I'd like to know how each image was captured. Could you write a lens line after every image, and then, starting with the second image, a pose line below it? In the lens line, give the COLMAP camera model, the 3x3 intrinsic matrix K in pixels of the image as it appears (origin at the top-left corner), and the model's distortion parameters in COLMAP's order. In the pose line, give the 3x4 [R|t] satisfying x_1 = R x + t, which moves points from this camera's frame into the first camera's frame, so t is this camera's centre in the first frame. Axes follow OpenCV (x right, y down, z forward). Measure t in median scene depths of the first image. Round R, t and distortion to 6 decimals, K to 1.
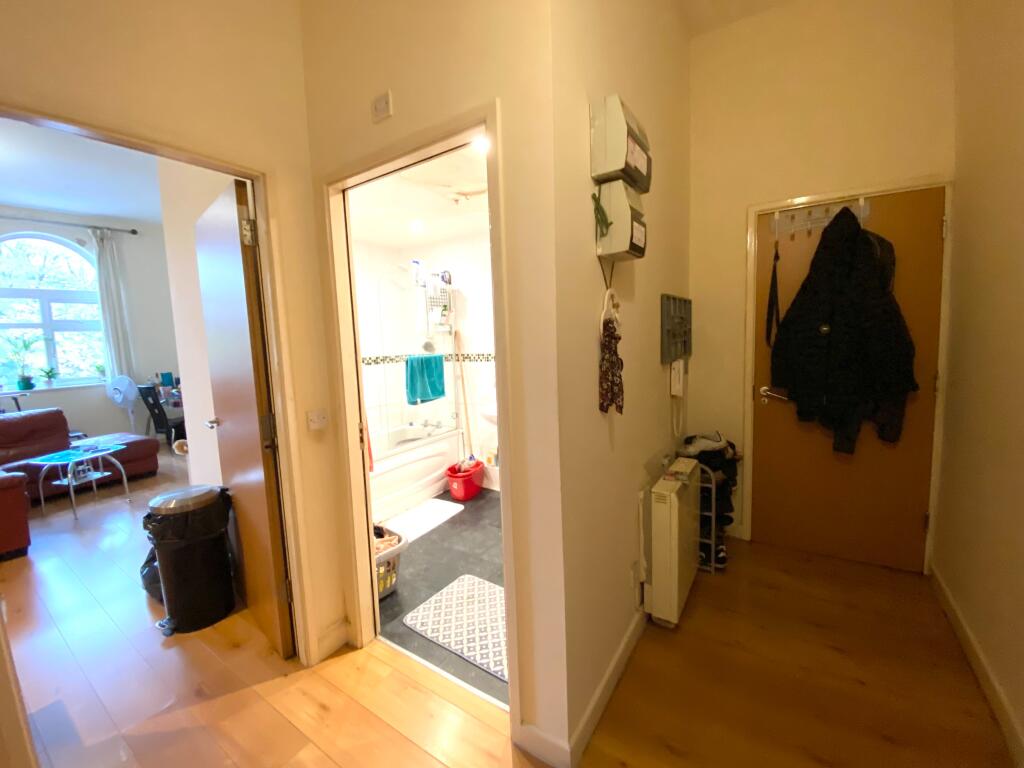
lens RADIAL K [[416.9, 0, 512.0], [0, 416.9, 384.0], [0, 0, 1]] dist [-0.000299, -0.000004]
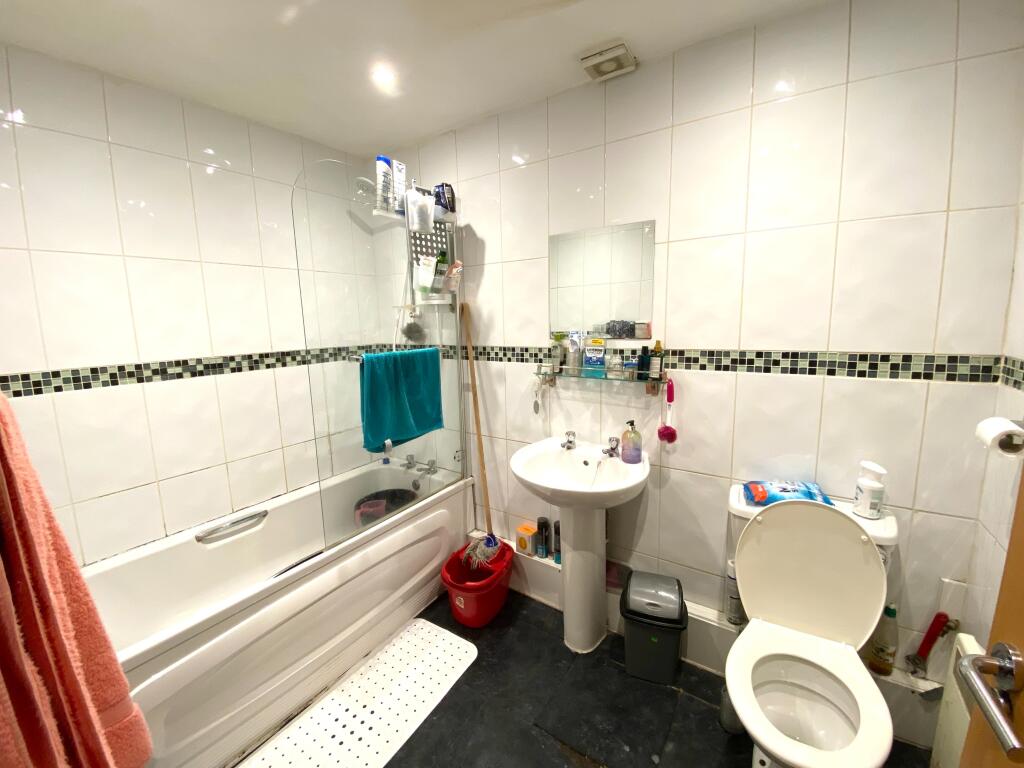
lens RADIAL K [[414.4, 0, 512.0], [0, 414.4, 384.0], [0, 0, 1]] dist [0.027245, -0.024389]
pose [[0.999913, 0.013027, -0.002238, -0.069329], [-0.012910, 0.998844, 0.046306, -0.049912], [0.002838, -0.046273, 0.998925, 0.462830]]
